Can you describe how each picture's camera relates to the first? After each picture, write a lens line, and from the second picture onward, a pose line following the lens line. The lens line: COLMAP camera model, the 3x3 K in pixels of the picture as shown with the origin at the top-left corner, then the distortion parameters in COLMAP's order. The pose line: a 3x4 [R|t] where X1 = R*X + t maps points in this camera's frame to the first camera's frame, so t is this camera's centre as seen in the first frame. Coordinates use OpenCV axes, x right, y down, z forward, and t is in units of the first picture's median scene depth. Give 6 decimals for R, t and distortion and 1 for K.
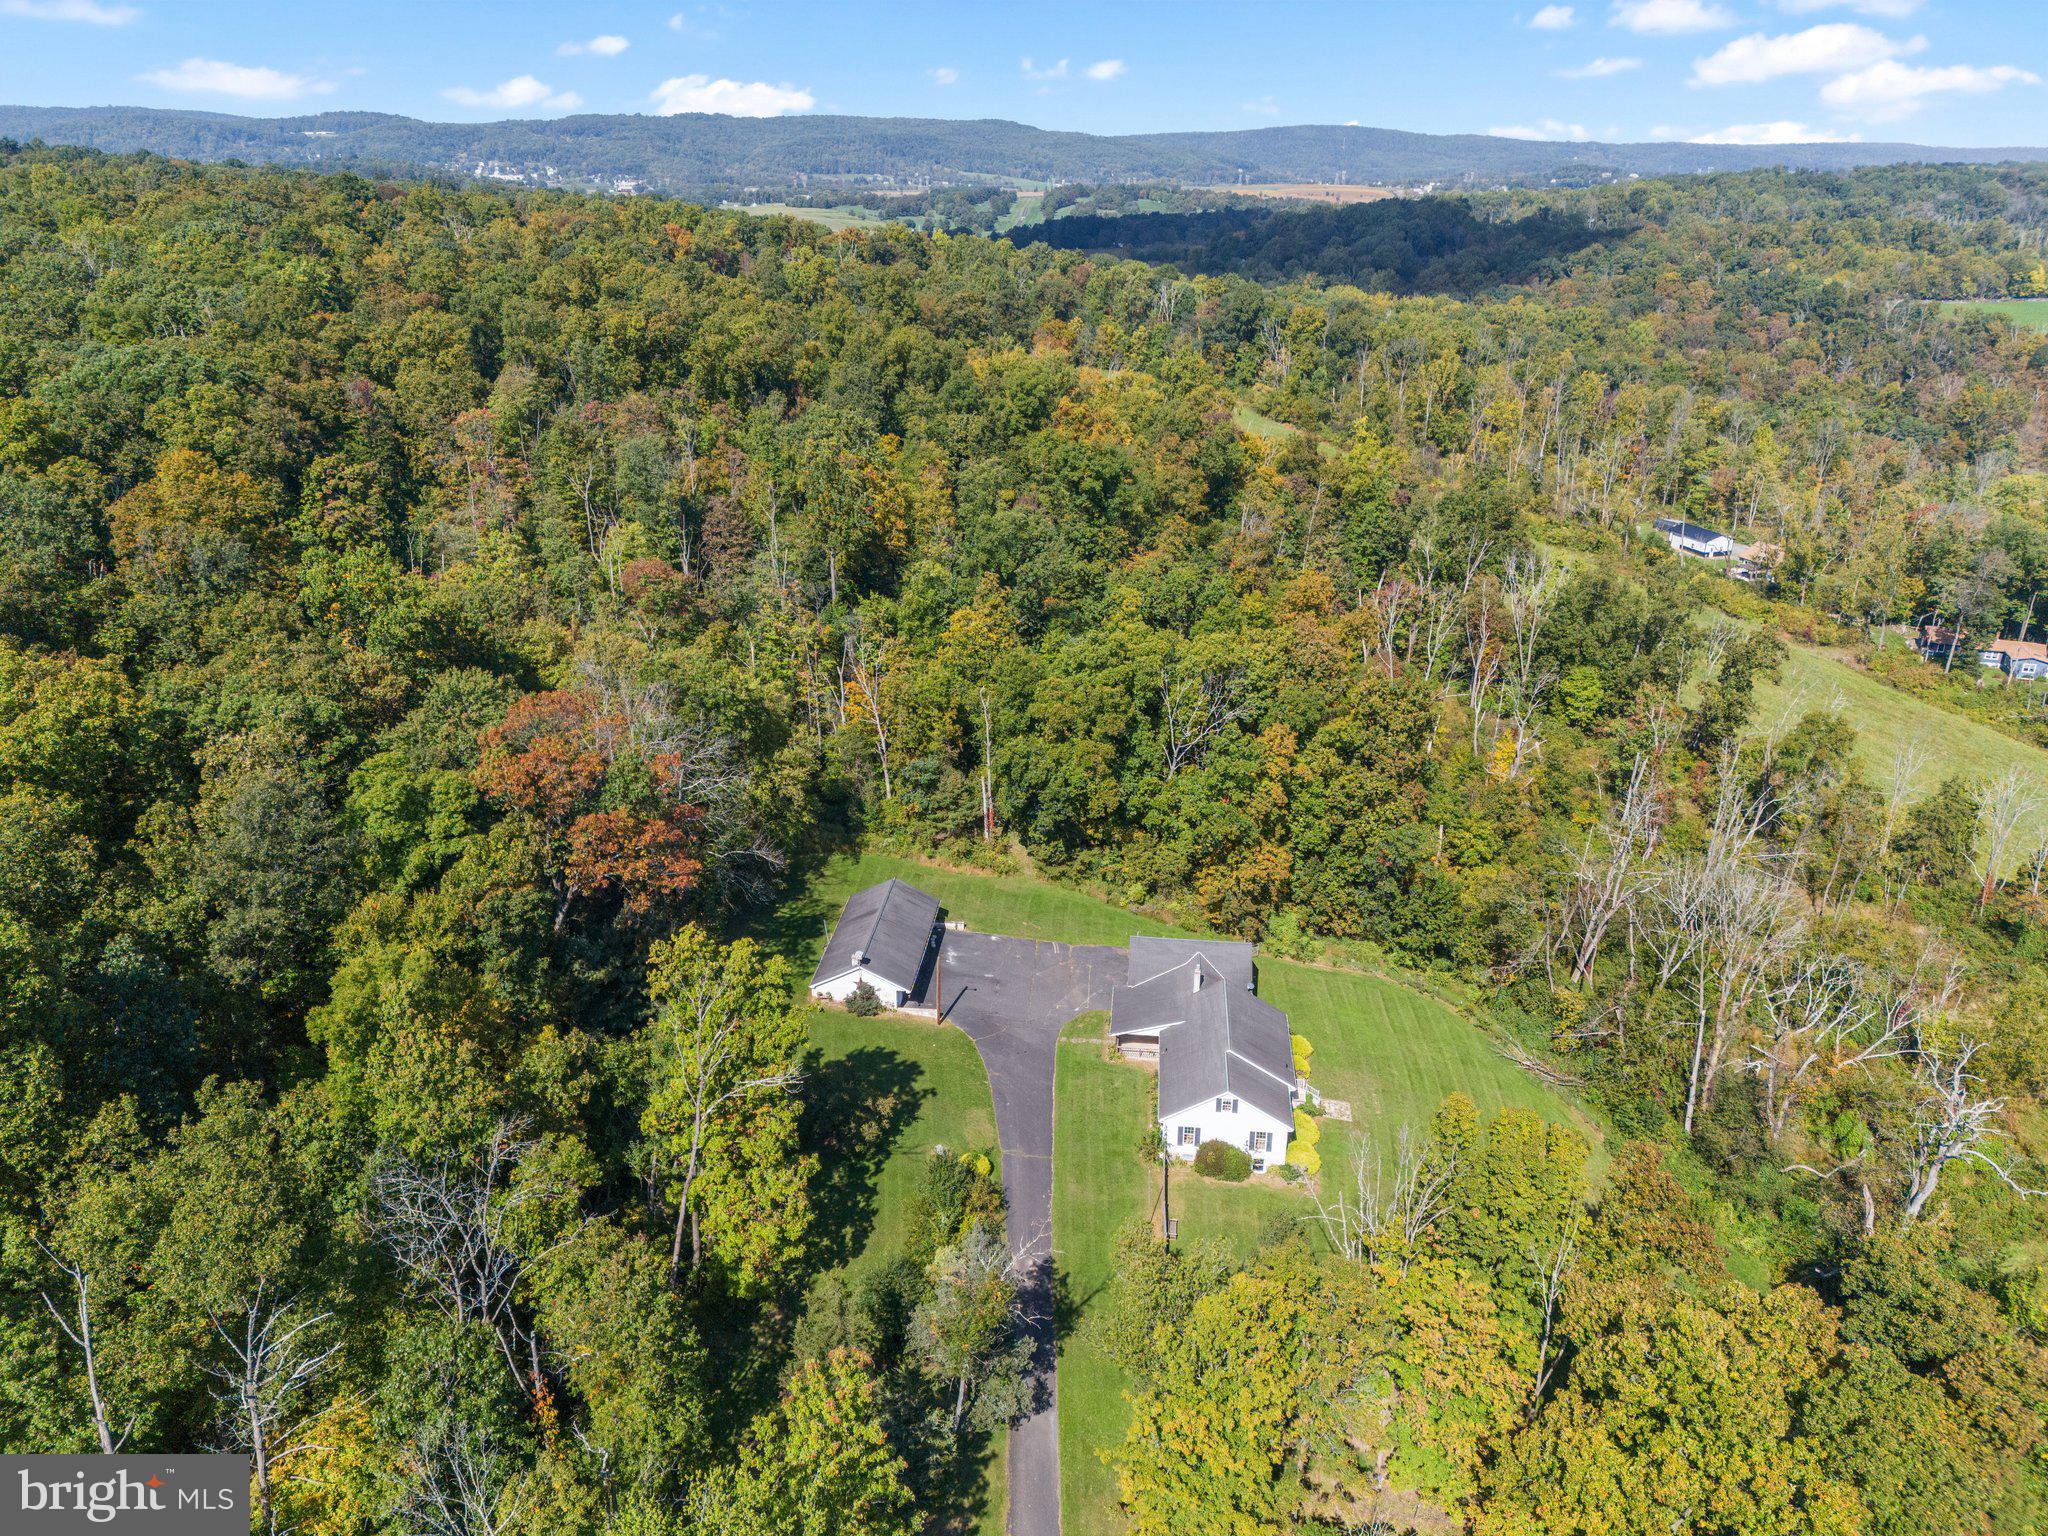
lens RADIAL K [[1507.9, 0, 1018.0], [0, 1507.9, 752.5], [0, 0, 1]] dist [0.043127, -0.028517]
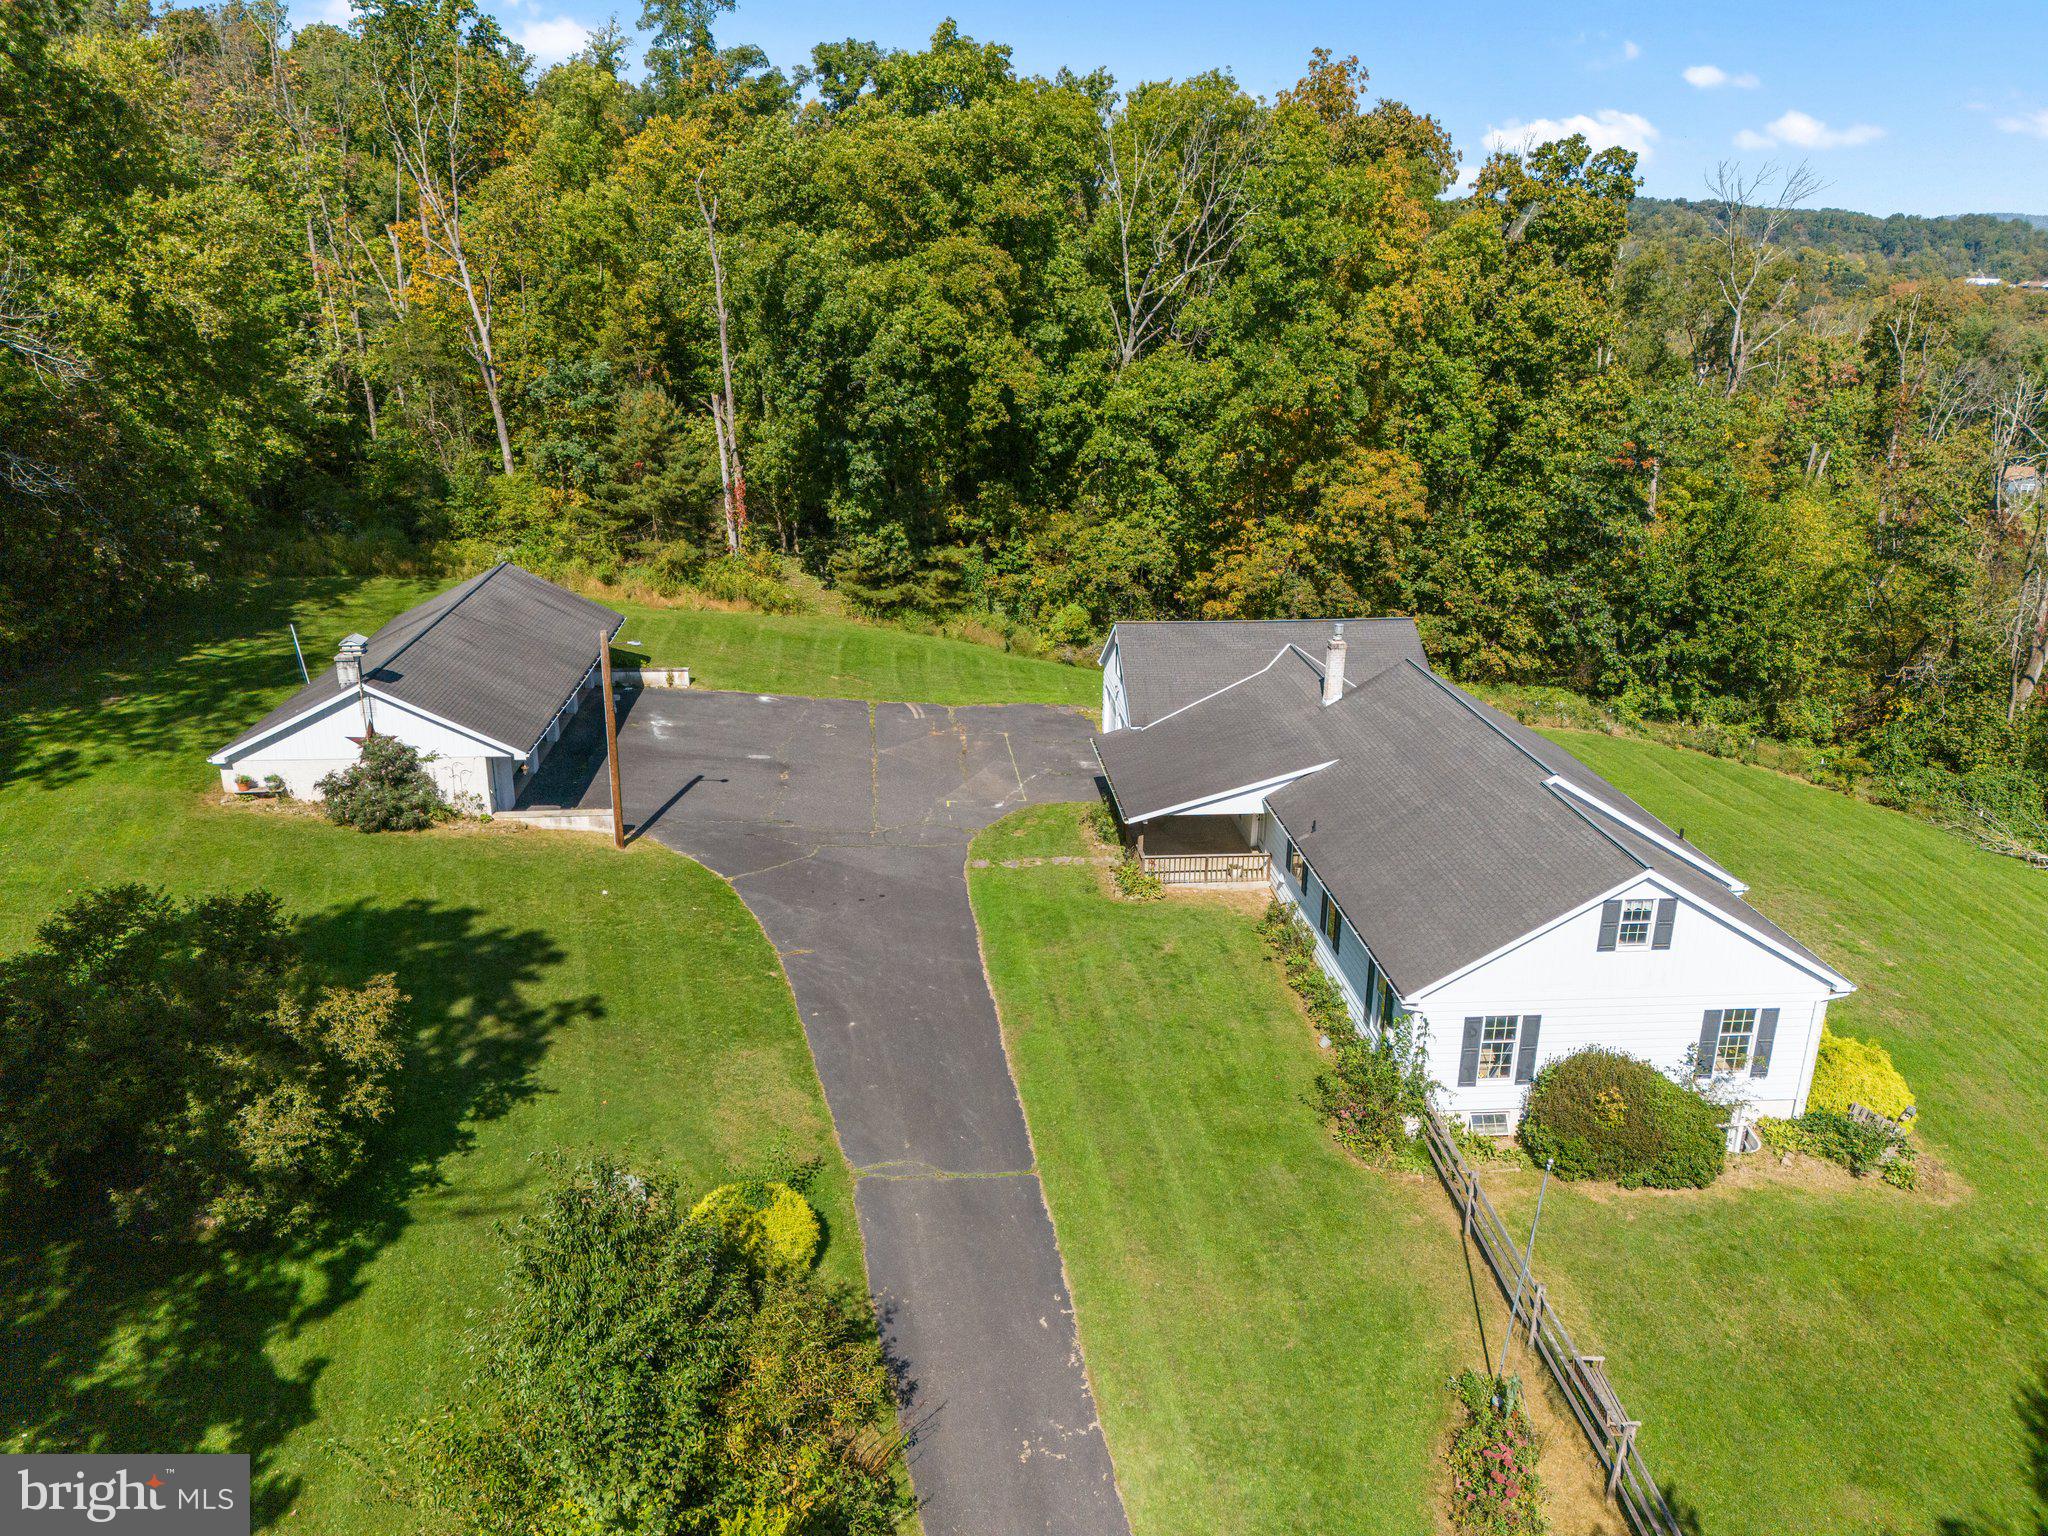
lens RADIAL K [[1507.9, 0, 1041.5], [0, 1507.9, 783.5], [0, 0, 1]] dist [0.043127, -0.028517]
pose [[0.981521, -0.055733, 0.183058, -0.021673], [0.061362, 0.997797, -0.025224, 0.190552], [-0.181249, 0.035991, 0.982778, 0.678418]]
